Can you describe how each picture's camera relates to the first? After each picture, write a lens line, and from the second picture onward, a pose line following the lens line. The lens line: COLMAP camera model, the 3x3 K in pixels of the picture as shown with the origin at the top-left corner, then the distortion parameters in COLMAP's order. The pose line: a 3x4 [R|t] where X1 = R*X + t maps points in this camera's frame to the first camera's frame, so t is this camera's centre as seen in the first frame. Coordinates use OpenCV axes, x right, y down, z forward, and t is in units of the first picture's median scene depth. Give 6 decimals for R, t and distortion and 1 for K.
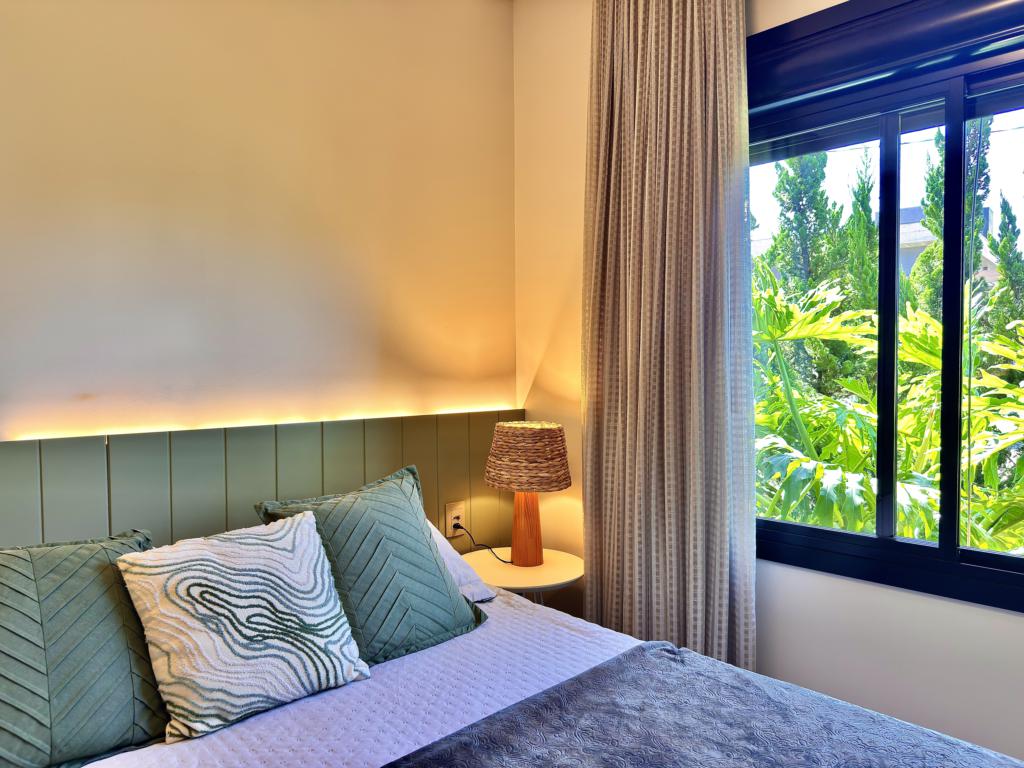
lens RADIAL K [[714.3, 0, 513.5], [0, 714.3, 388.3], [0, 0, 1]] dist [0.070352, -0.109084]
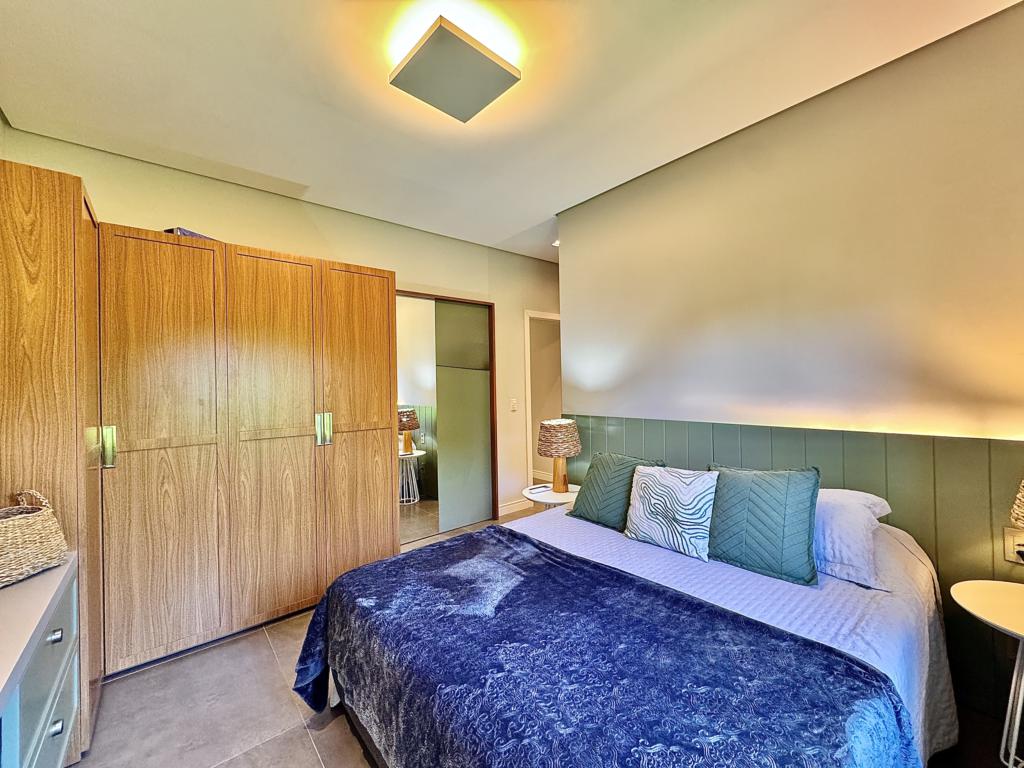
lens RADIAL K [[410.0, 0, 511.4], [0, 410.0, 381.4], [0, 0, 1]] dist [-0.001301, -0.000221]
pose [[-0.064935, -0.006763, -0.997867, 0.959928], [-0.003788, 0.999971, -0.006531, -0.068905], [0.997882, 0.003356, -0.064959, 0.587355]]
